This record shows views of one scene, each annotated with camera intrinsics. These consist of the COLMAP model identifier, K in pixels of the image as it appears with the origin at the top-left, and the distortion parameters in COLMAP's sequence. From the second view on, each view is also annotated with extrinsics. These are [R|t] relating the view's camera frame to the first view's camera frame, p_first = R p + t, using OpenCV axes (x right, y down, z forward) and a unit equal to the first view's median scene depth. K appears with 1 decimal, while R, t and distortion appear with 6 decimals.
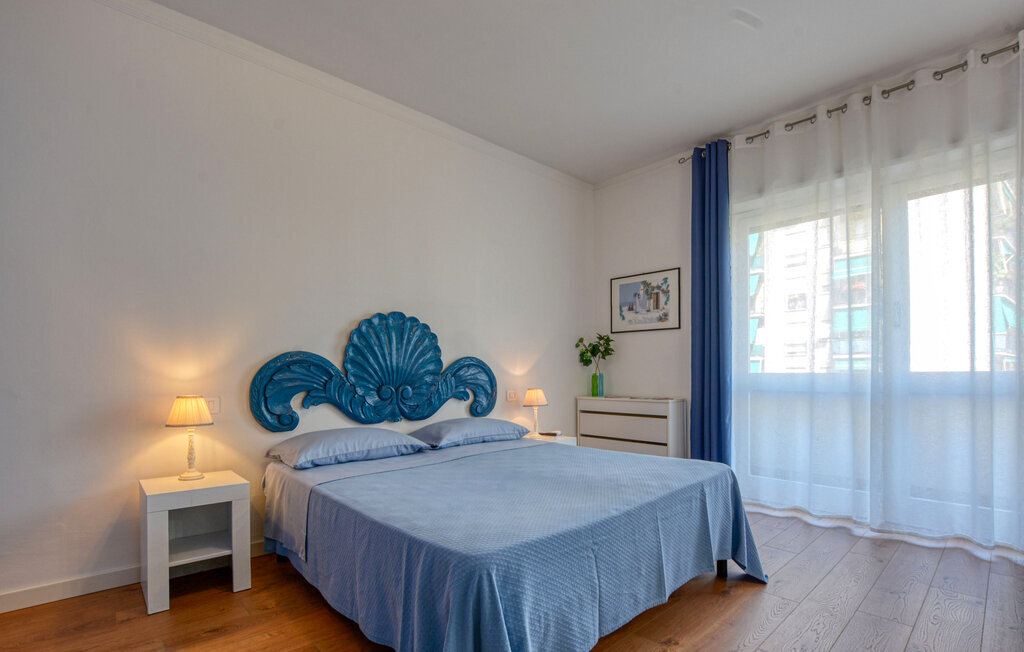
lens RADIAL K [[486.2, 0, 507.4], [0, 486.2, 373.9], [0, 0, 1]] dist [-0.030607, -0.000443]
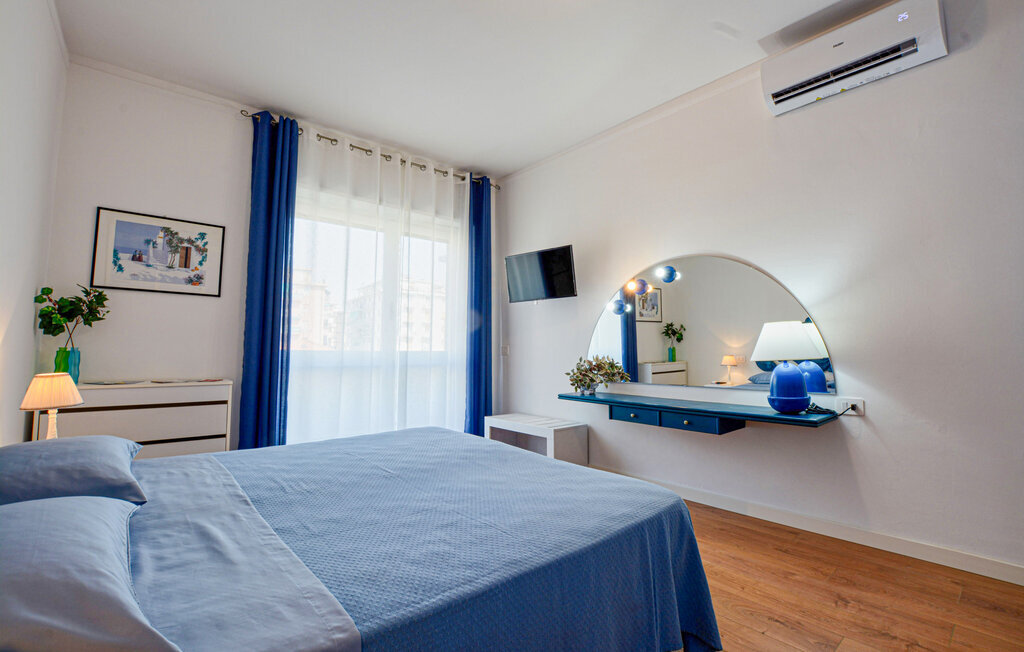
lens RADIAL K [[452.1, 0, 509.7], [0, 452.1, 312.7], [0, 0, 1]] dist [-0.002374, -0.000197]
pose [[0.040003, 0.094197, 0.994750, -0.394935], [-0.001647, 0.995551, -0.094207, 0.008073], [-0.999198, 0.002130, 0.039980, 0.436501]]
